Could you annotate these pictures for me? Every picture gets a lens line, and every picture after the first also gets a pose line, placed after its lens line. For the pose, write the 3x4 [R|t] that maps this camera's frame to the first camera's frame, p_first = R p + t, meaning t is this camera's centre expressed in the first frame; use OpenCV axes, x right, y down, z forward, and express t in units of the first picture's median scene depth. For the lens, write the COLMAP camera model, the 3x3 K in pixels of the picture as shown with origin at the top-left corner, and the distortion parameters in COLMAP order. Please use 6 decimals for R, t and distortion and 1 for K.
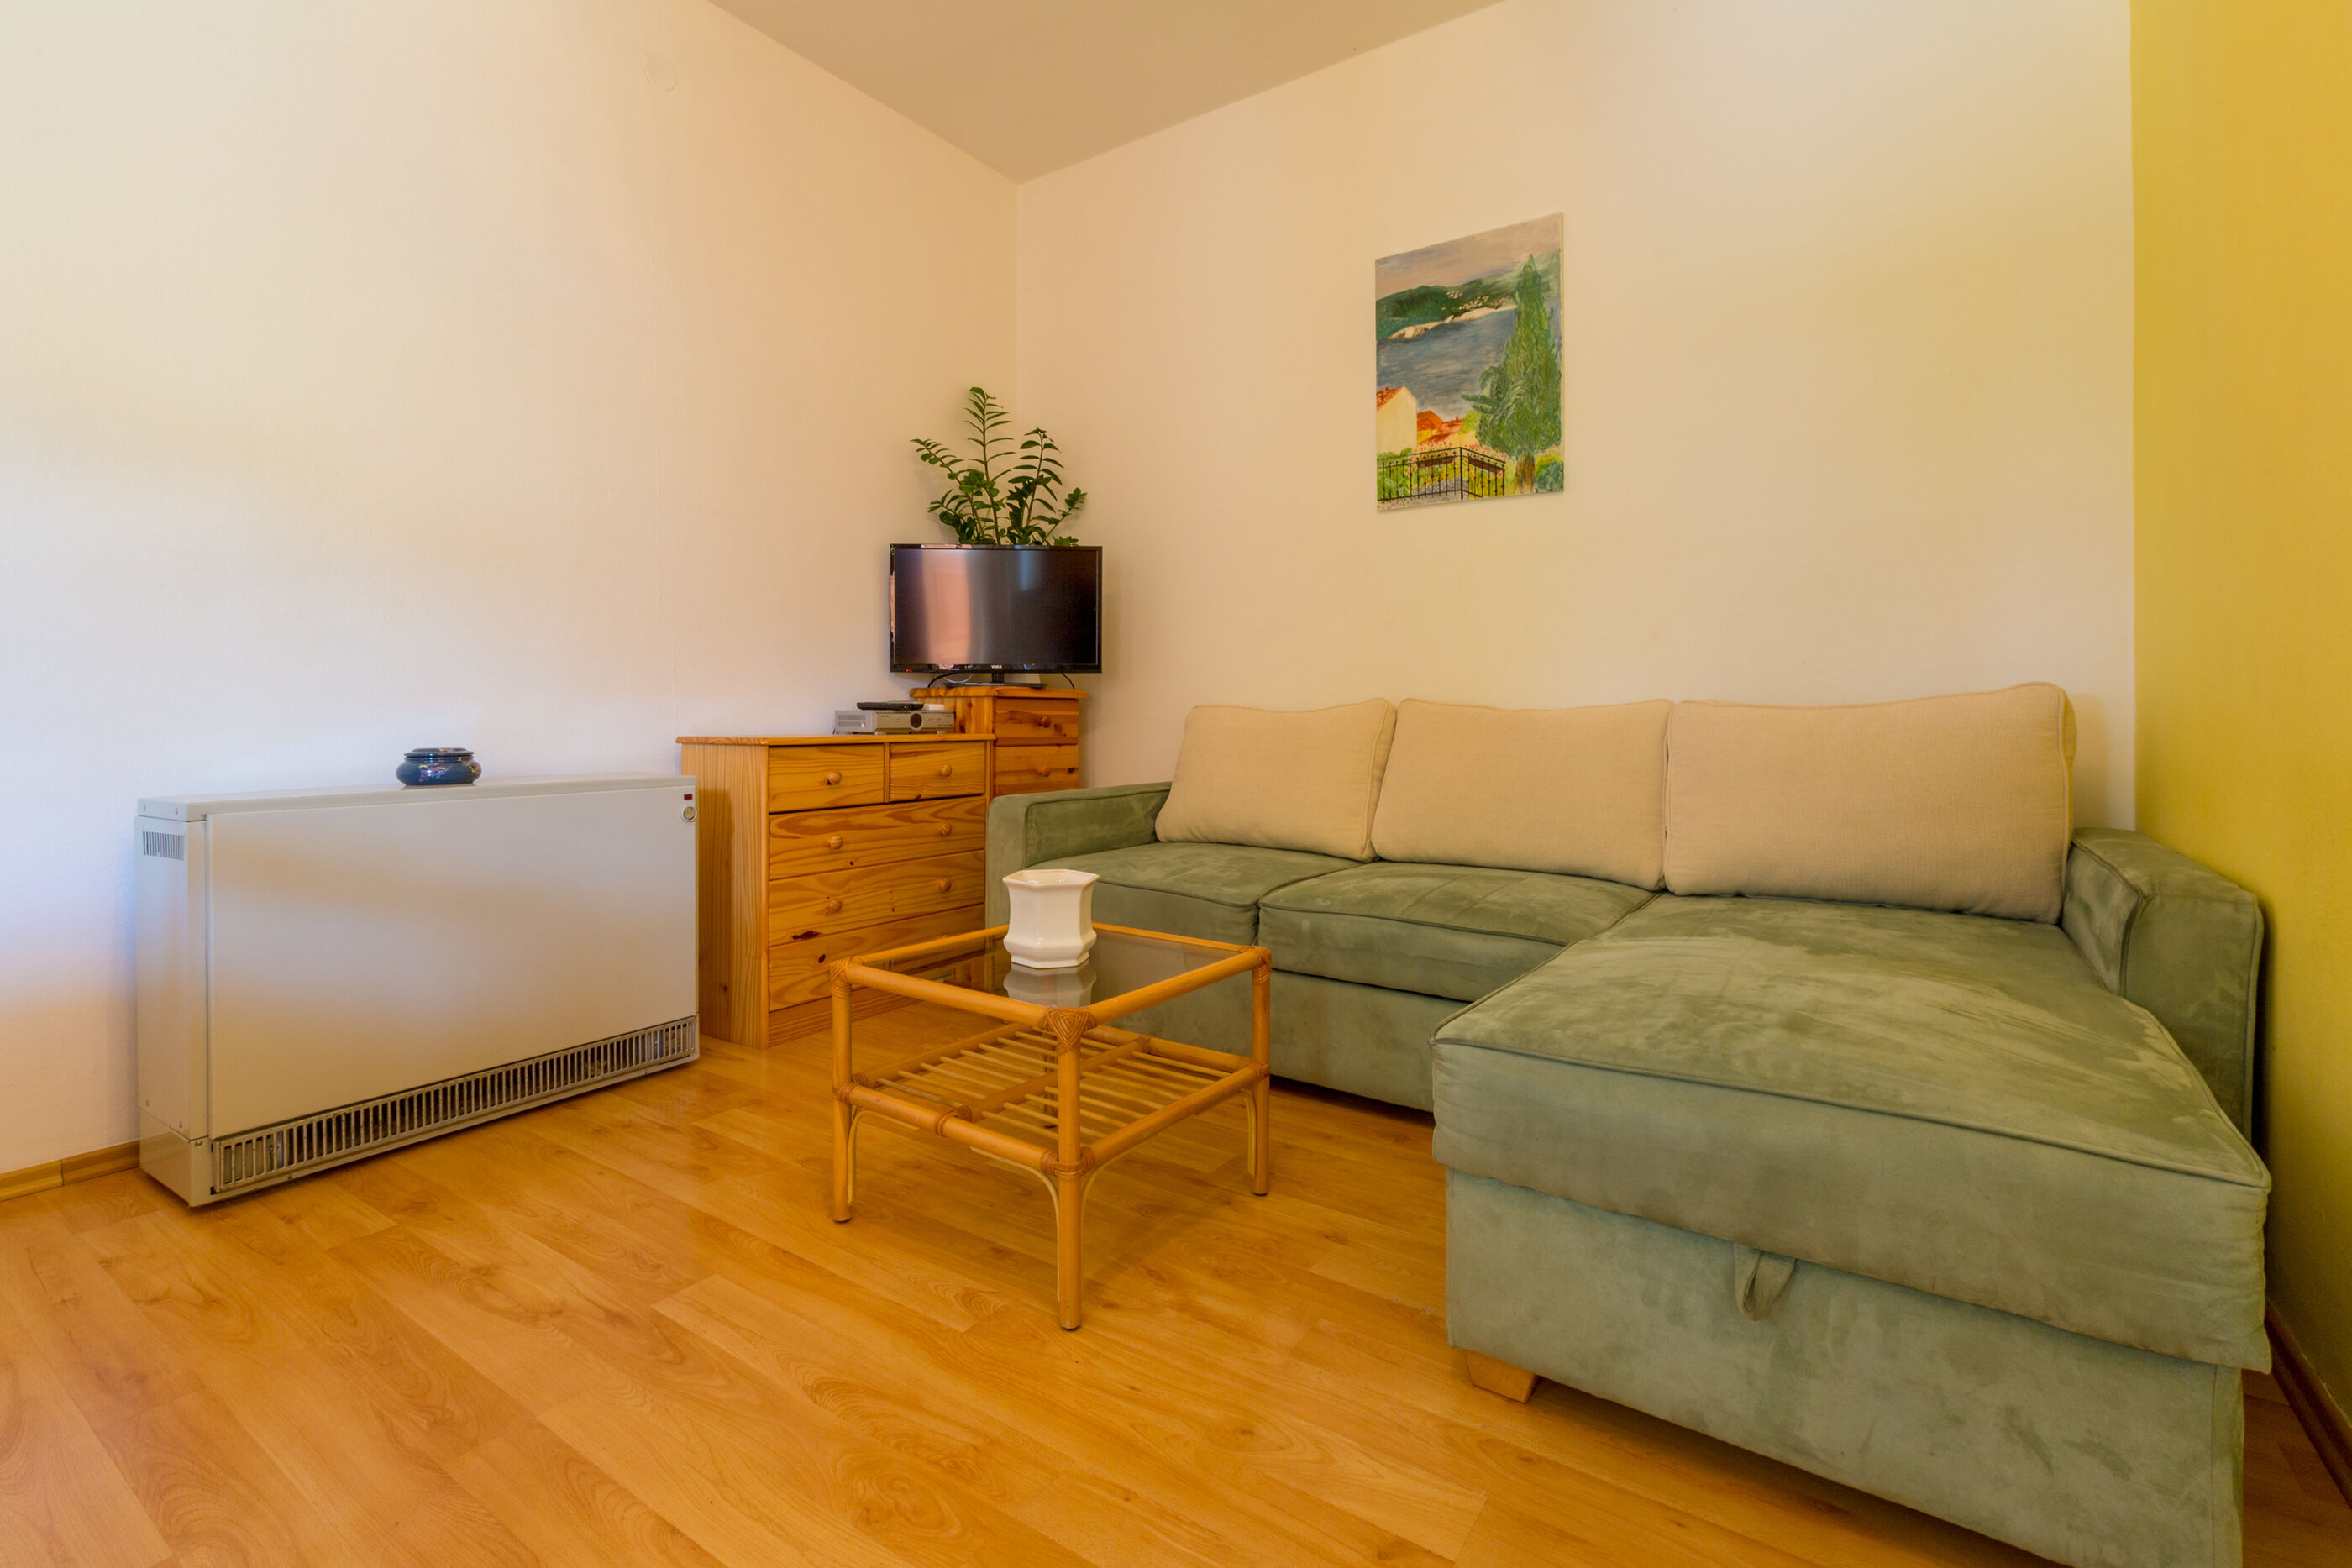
lens RADIAL K [[1083.4, 0, 1164.8], [0, 1083.4, 711.4], [0, 0, 1]] dist [0.001776, -0.002012]
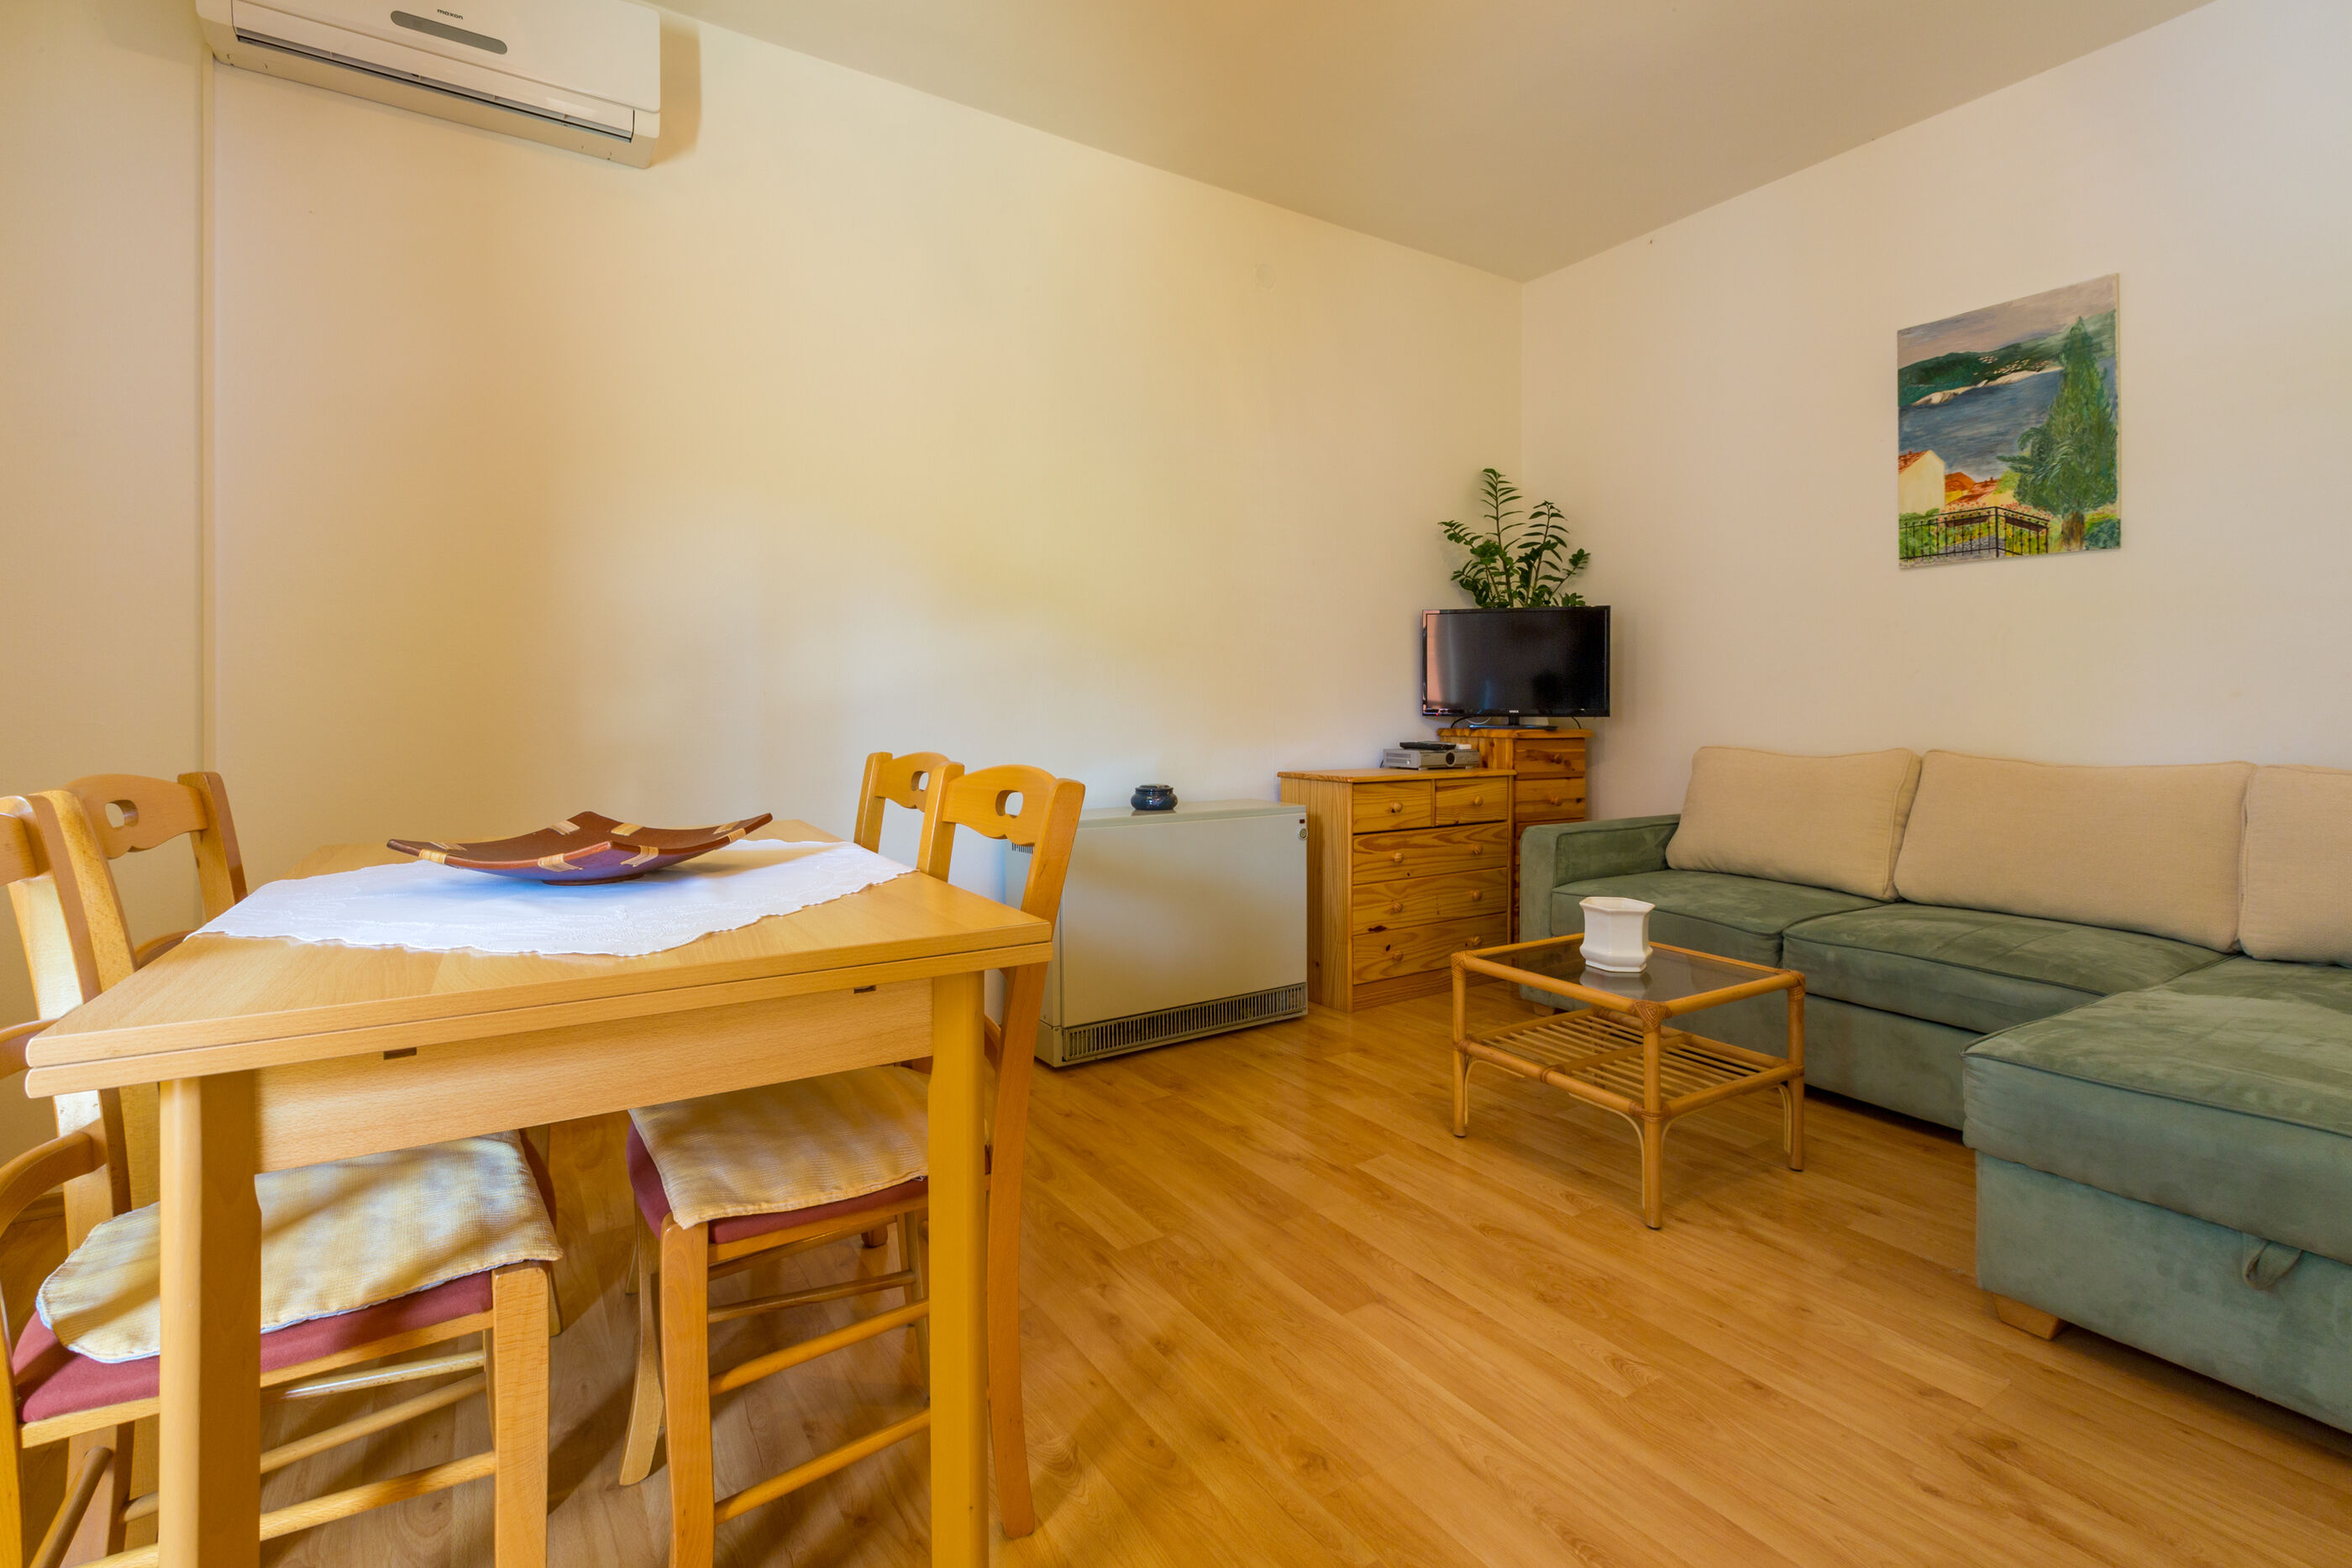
lens RADIAL K [[1083.4, 0, 1152.2], [0, 1083.4, 705.2], [0, 0, 1]] dist [0.001776, -0.002012]
pose [[0.921302, -0.000235, -0.388847, -0.079261], [0.000415, 1.000000, 0.000379, -0.064998], [0.388846, -0.000511, 0.921302, -0.316848]]
